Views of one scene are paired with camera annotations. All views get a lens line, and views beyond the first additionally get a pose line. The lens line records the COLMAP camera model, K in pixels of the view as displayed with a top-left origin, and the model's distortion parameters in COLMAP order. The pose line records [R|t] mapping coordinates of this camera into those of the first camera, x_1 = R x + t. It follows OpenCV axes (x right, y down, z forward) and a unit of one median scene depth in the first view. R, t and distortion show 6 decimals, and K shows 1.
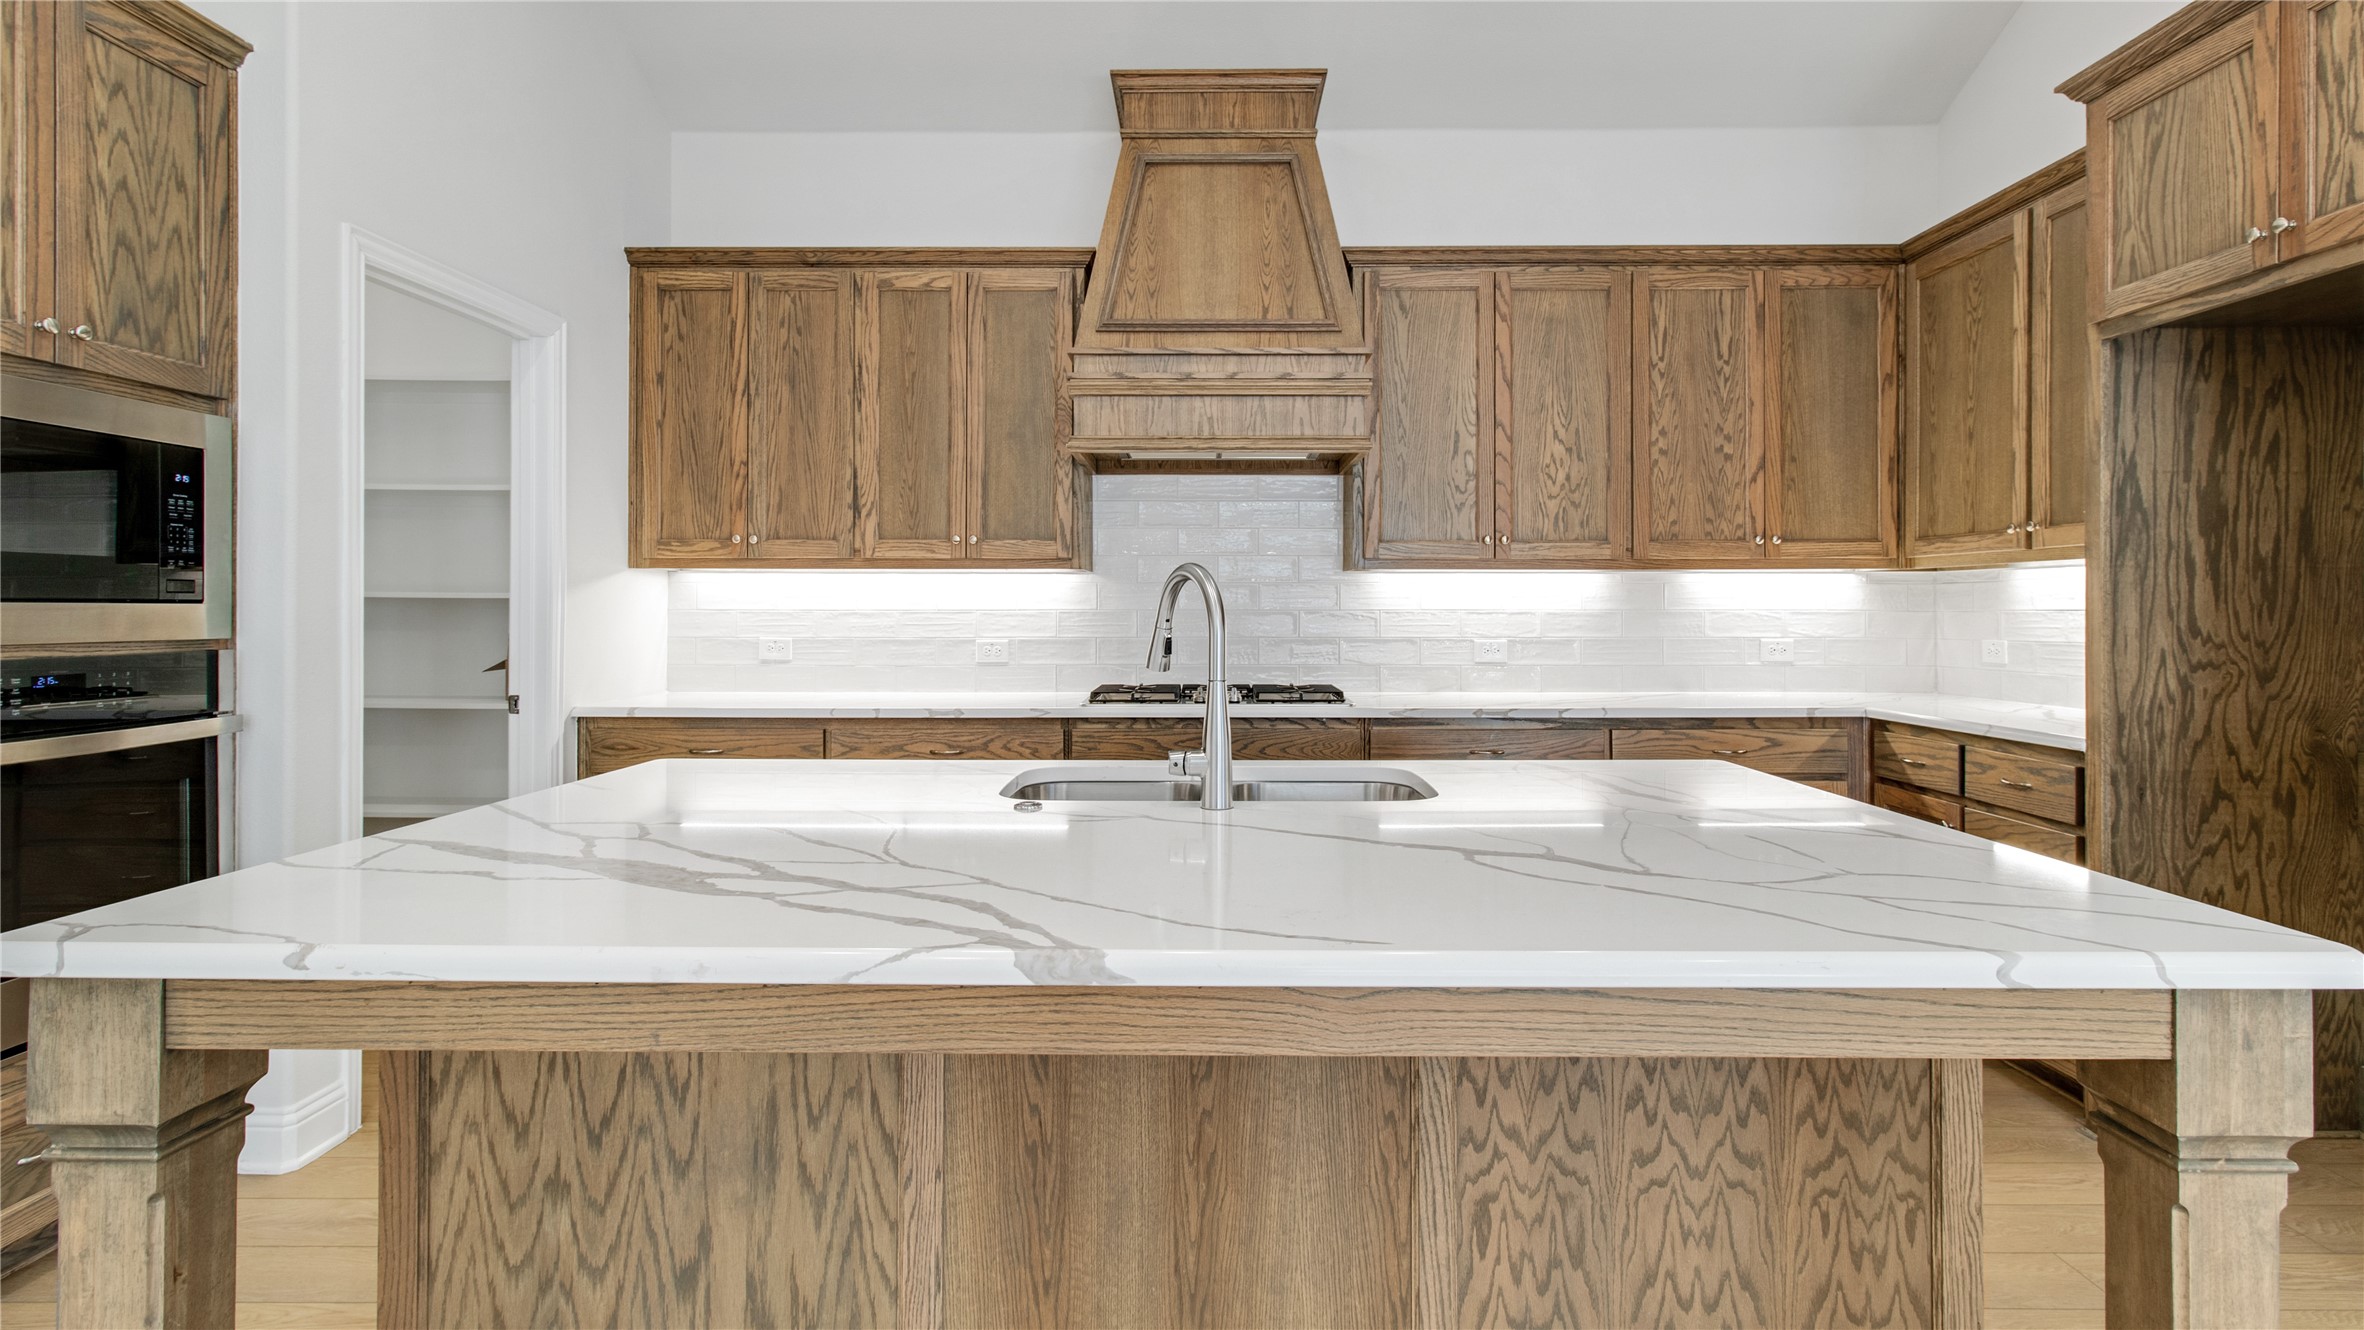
lens RADIAL K [[1161.8, 0, 1177.3], [0, 1161.8, 594.5], [0, 0, 1]] dist [-0.008071, 0.009205]
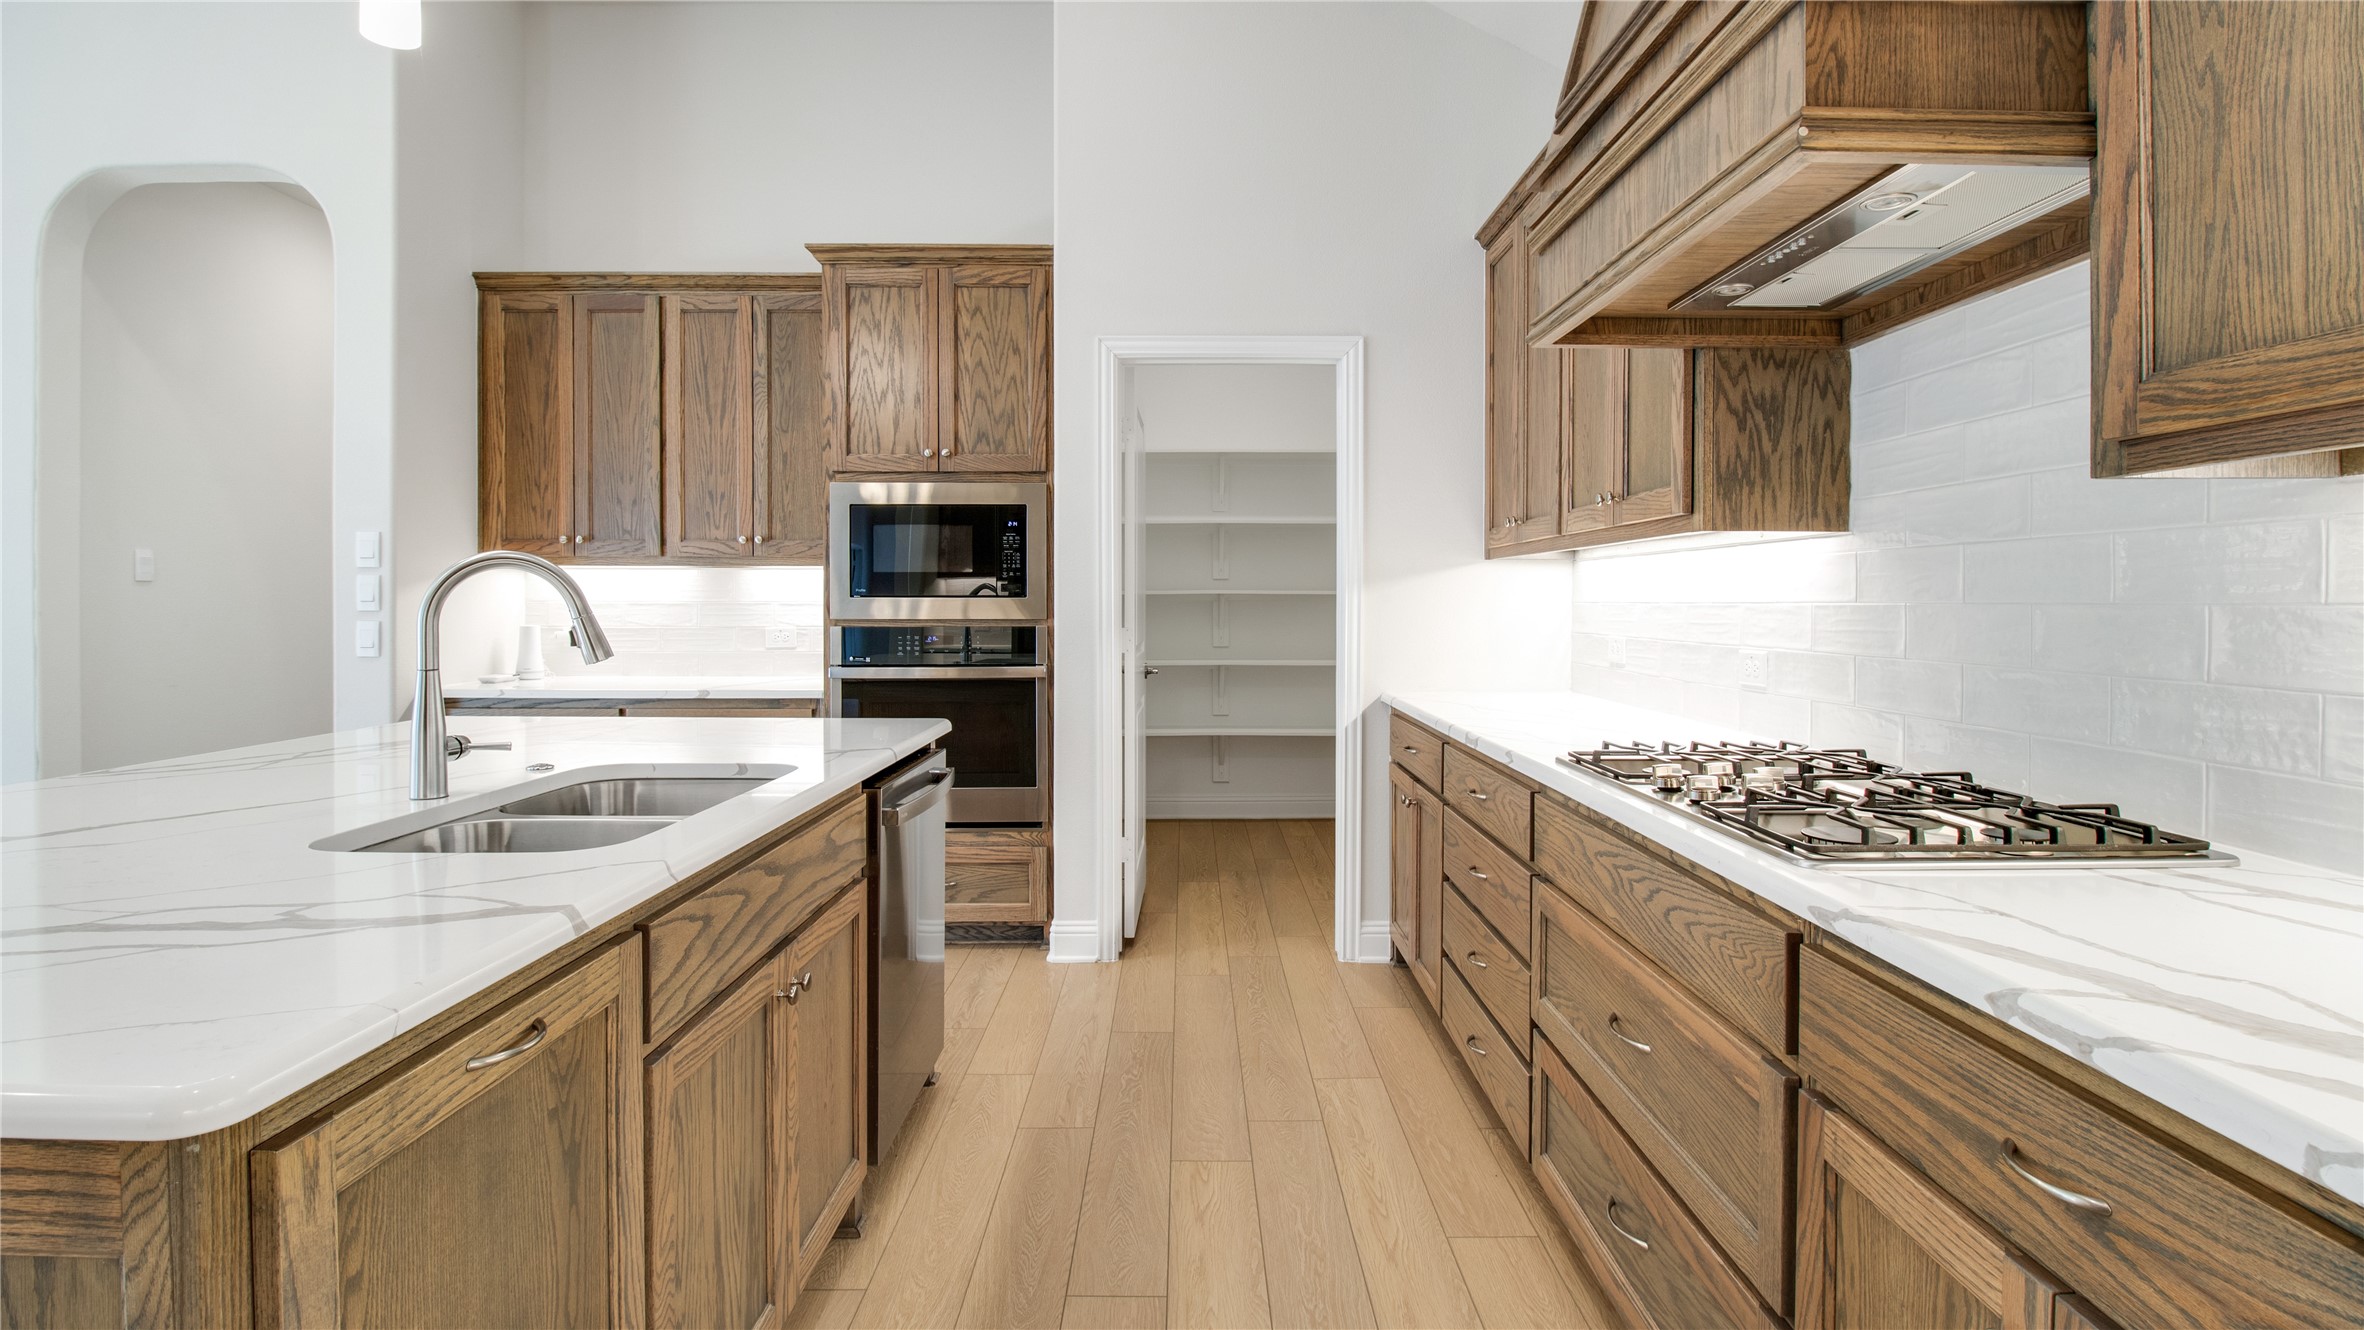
lens RADIAL K [[1123.0, 0, 1175.9], [0, 1123.0, 603.4], [0, 0, 1]] dist [0.003078, -0.007901]
pose [[0.002943, 0.002105, -0.999993, 0.556794], [0.014499, 0.999893, 0.002147, 0.011015], [0.999891, -0.014505, 0.002913, 0.880029]]
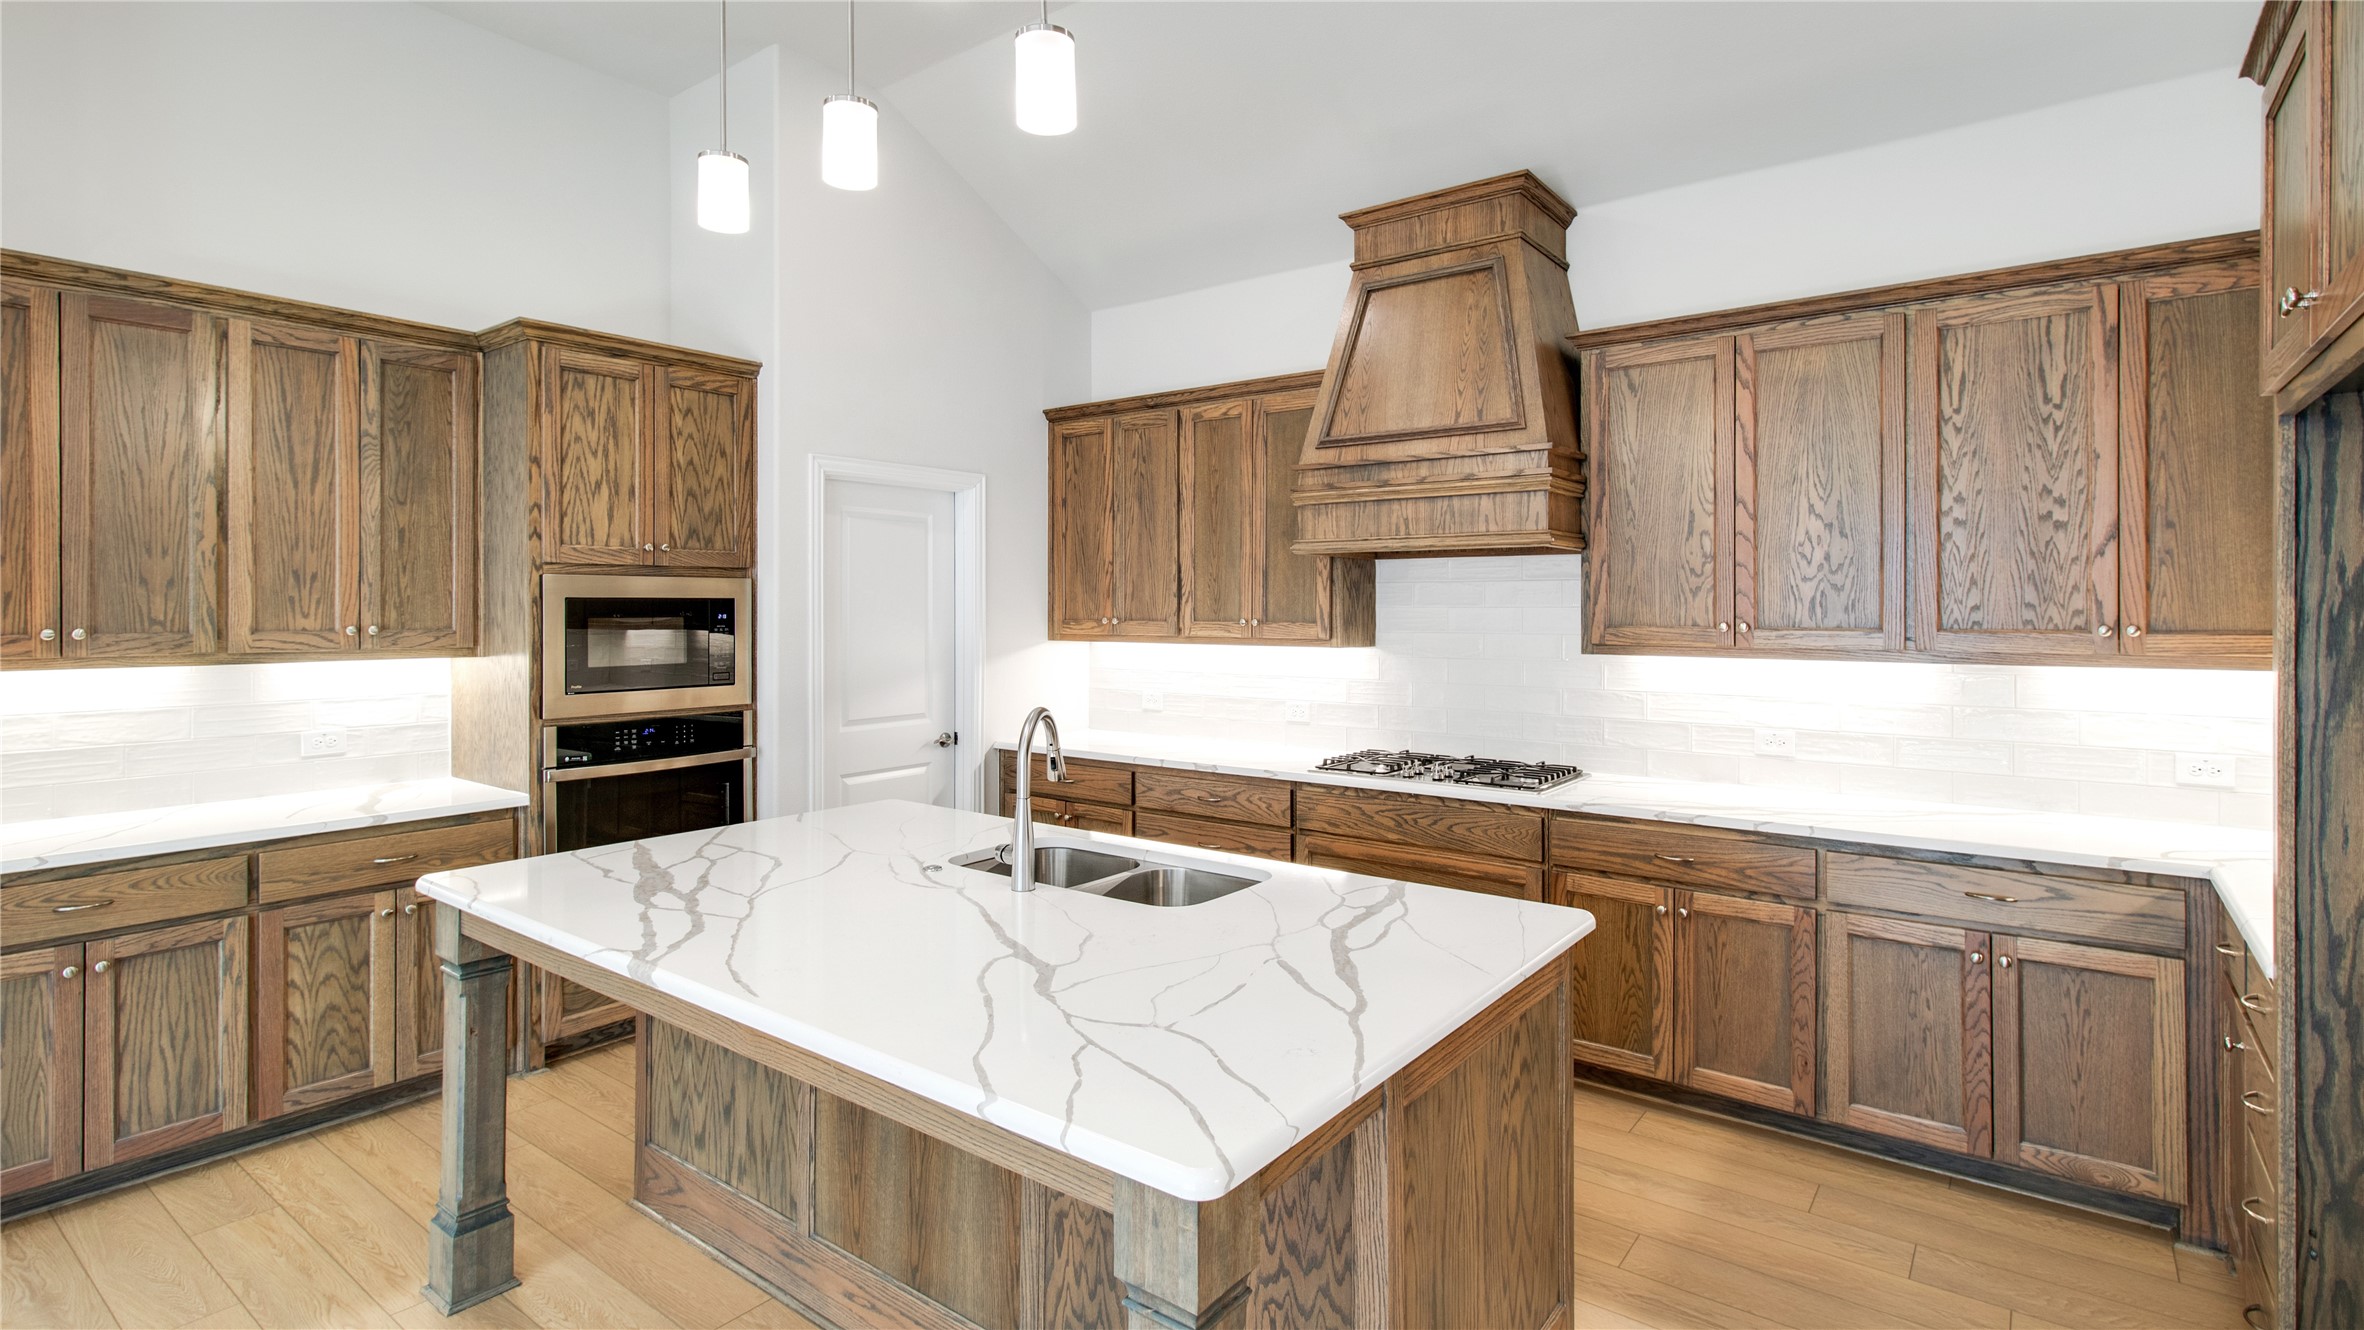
lens RADIAL K [[1123.0, 0, 1173.3], [0, 1123.0, 593.6], [0, 0, 1]] dist [0.003078, -0.007901]
pose [[0.799399, -0.007539, -0.600753, 0.537865], [0.010456, 0.999944, 0.001365, -0.093640], [0.600709, -0.007372, 0.799434, 0.017203]]
